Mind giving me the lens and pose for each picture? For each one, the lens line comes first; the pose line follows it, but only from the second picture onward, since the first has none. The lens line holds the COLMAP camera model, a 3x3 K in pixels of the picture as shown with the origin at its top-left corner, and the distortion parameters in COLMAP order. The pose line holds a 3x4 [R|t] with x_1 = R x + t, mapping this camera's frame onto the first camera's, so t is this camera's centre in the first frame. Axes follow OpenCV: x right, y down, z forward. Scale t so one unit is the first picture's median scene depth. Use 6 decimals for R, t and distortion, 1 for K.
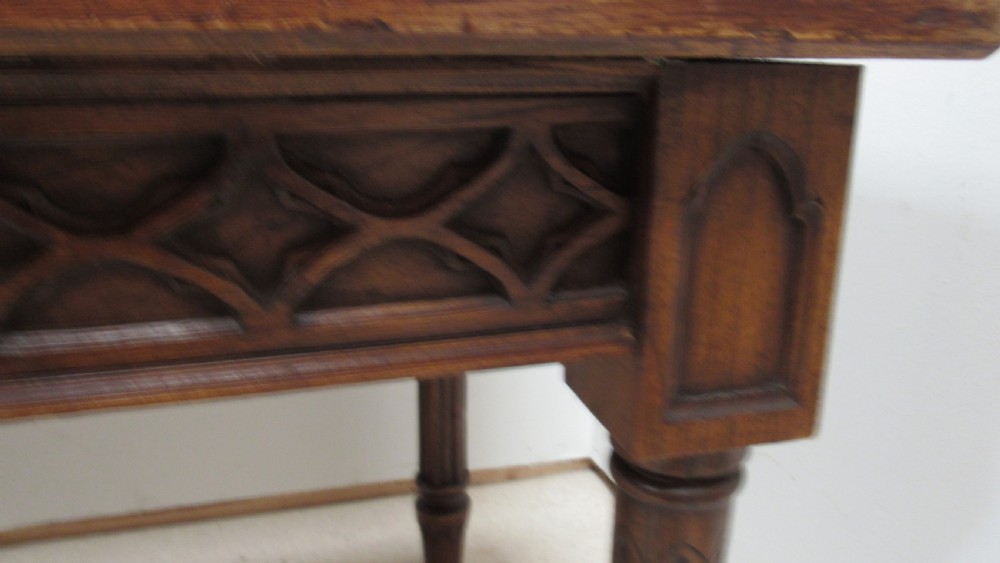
lens RADIAL K [[831.4, 0, 500.0], [0, 831.4, 281.5], [0, 0, 1]] dist [-0.045862, -0.001427]
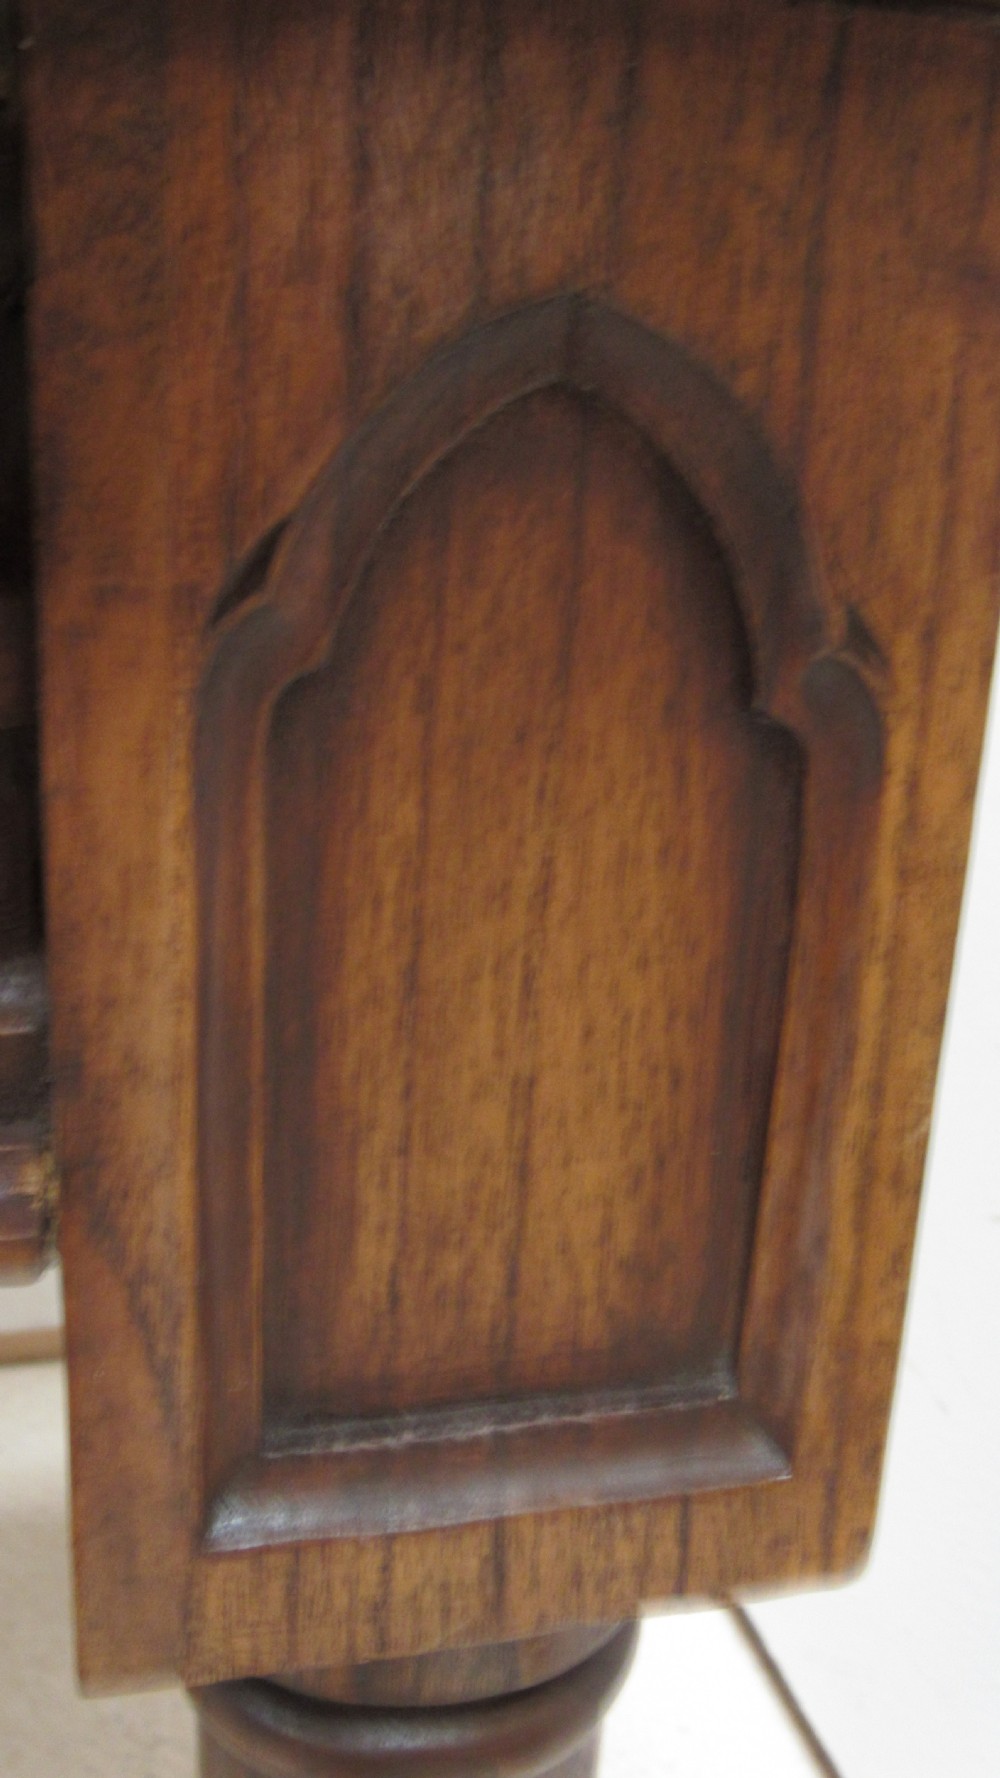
lens RADIAL K [[1478.1, 0, 500.0], [0, 1478.1, 889.0], [0, 0, 1]] dist [-0.045862, -0.001427]
pose [[0.999271, 0.037516, -0.007023, 0.294857], [-0.037556, 0.999278, -0.005740, -0.023314], [0.006802, 0.005999, 0.999959, 0.598554]]
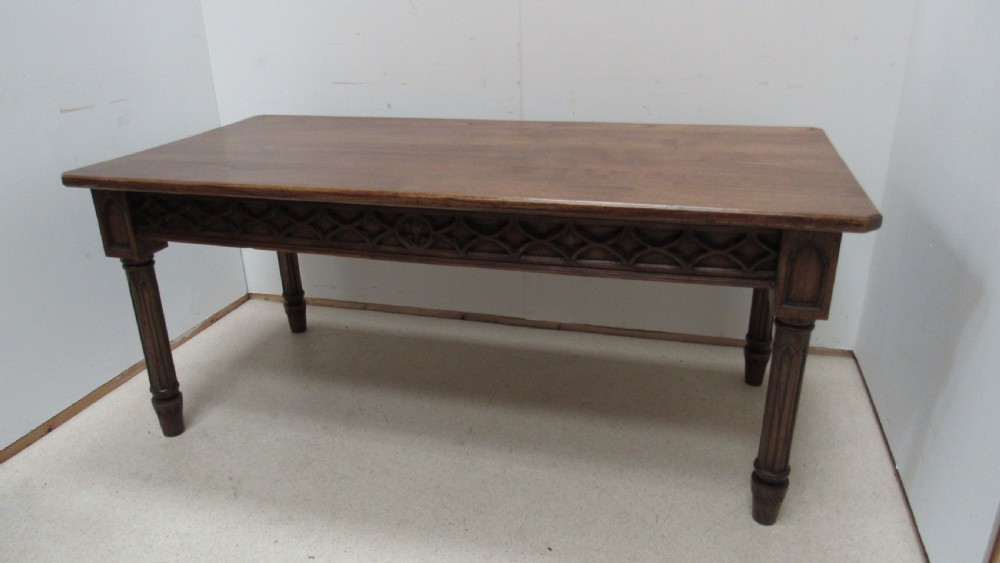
lens RADIAL K [[711.7, 0, 500.0], [0, 711.7, 281.5], [0, 0, 1]] dist [-0.037929, 0.021942]
pose [[0.847585, 0.169133, -0.502984, 0.782310], [-0.106515, 0.982782, 0.150980, -0.337463], [0.519859, -0.074393, 0.851006, -2.714907]]
